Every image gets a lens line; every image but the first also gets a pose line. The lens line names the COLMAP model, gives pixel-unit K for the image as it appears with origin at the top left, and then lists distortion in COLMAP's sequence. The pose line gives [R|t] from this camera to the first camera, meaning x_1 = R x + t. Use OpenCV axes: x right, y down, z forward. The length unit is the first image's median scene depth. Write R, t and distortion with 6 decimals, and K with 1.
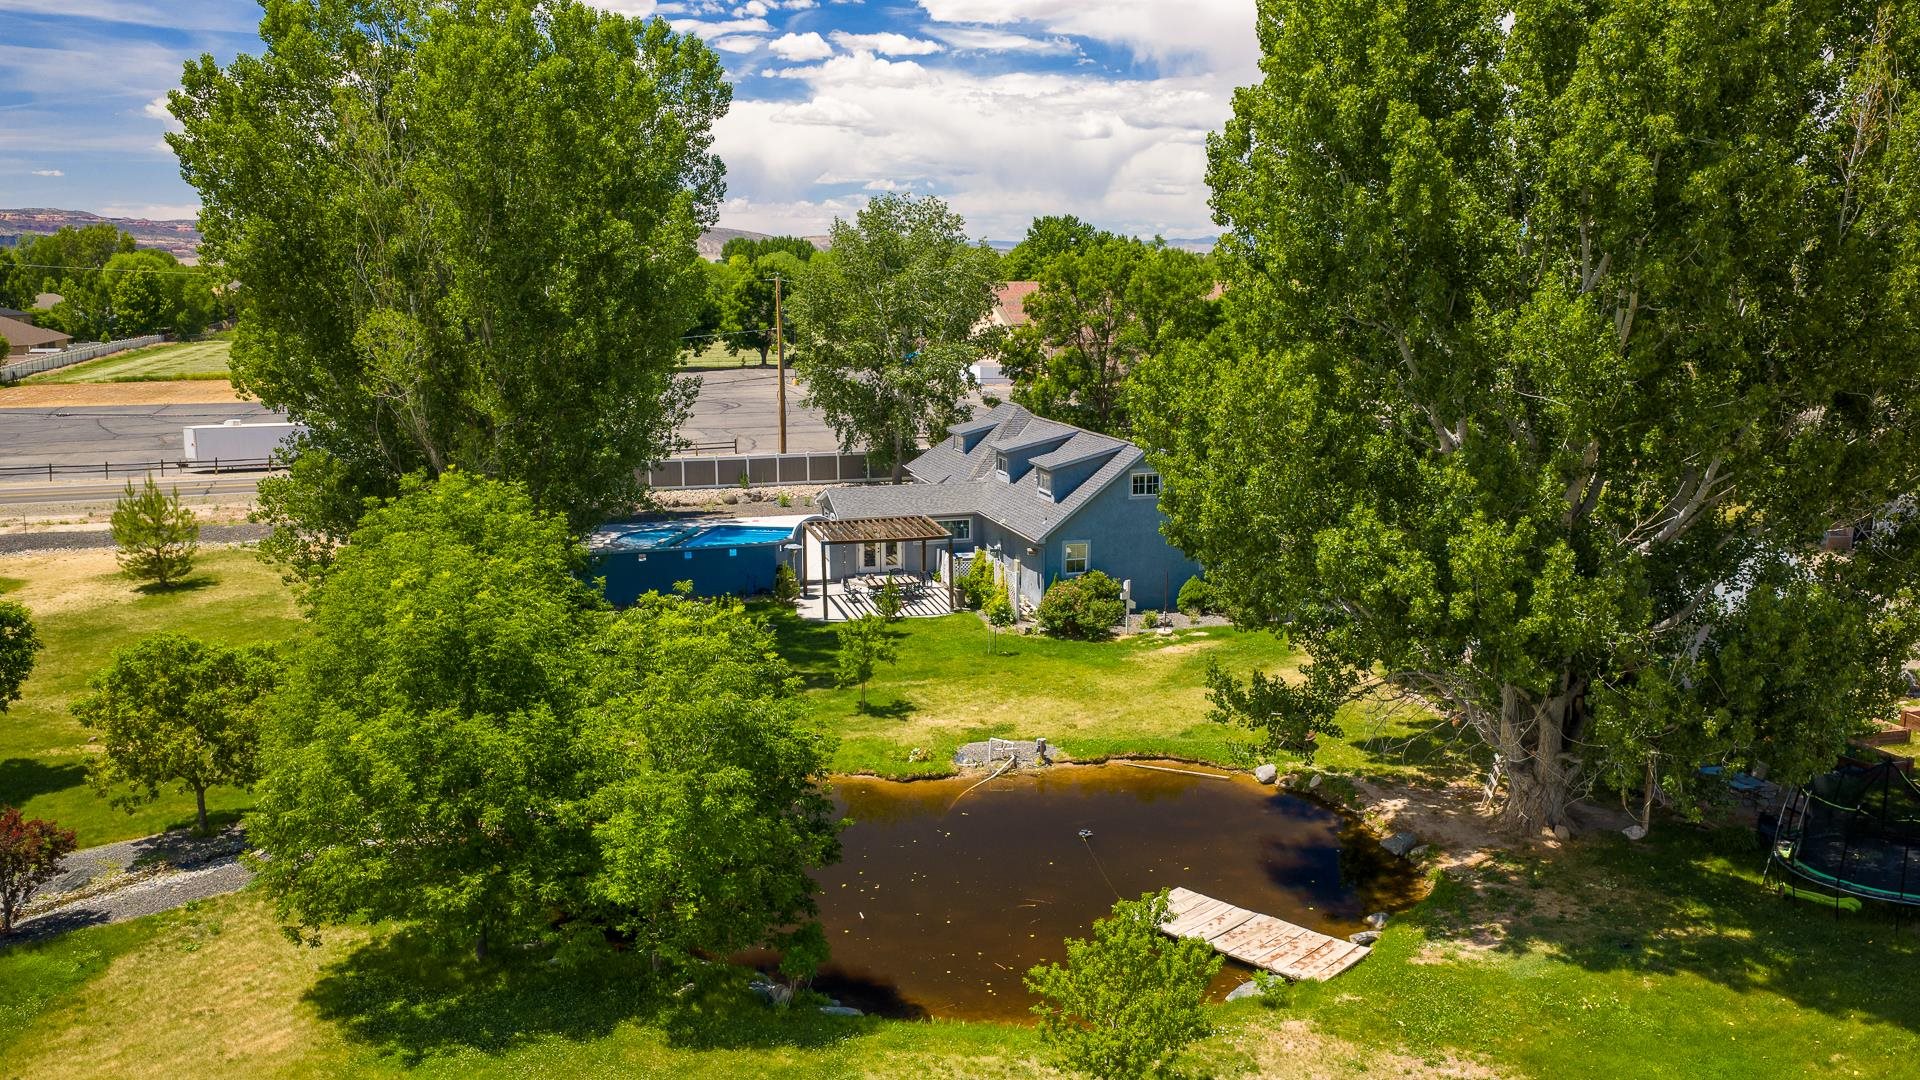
lens RADIAL K [[1587.6, 0, 960.2], [0, 1587.6, 540.4], [0, 0, 1]] dist [0.022253, -0.047635]
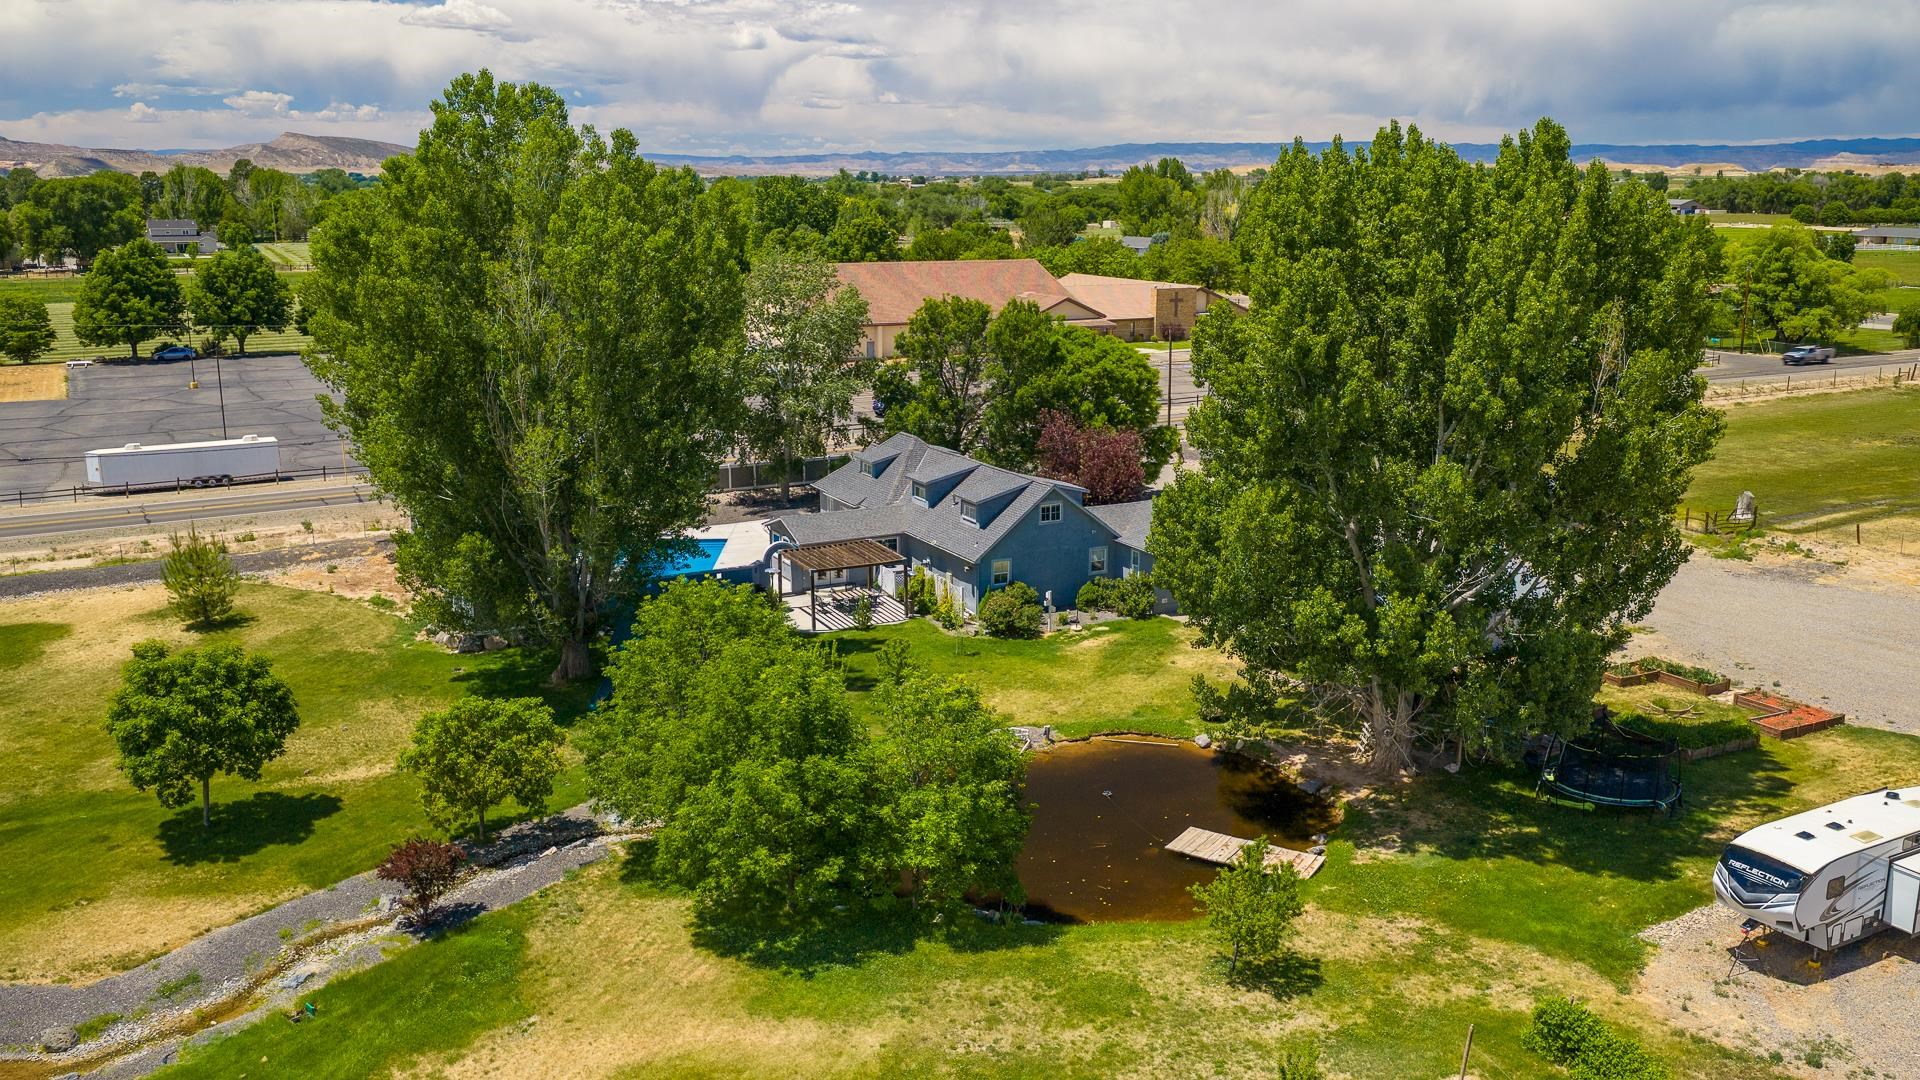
lens RADIAL K [[1587.6, 0, 961.6], [0, 1587.6, 539.8], [0, 0, 1]] dist [0.022253, -0.047635]
pose [[0.977997, -0.040201, 0.204709, -0.386544], [0.029794, 0.998114, 0.053668, -0.149135], [-0.206480, -0.046388, 0.977350, -0.446606]]
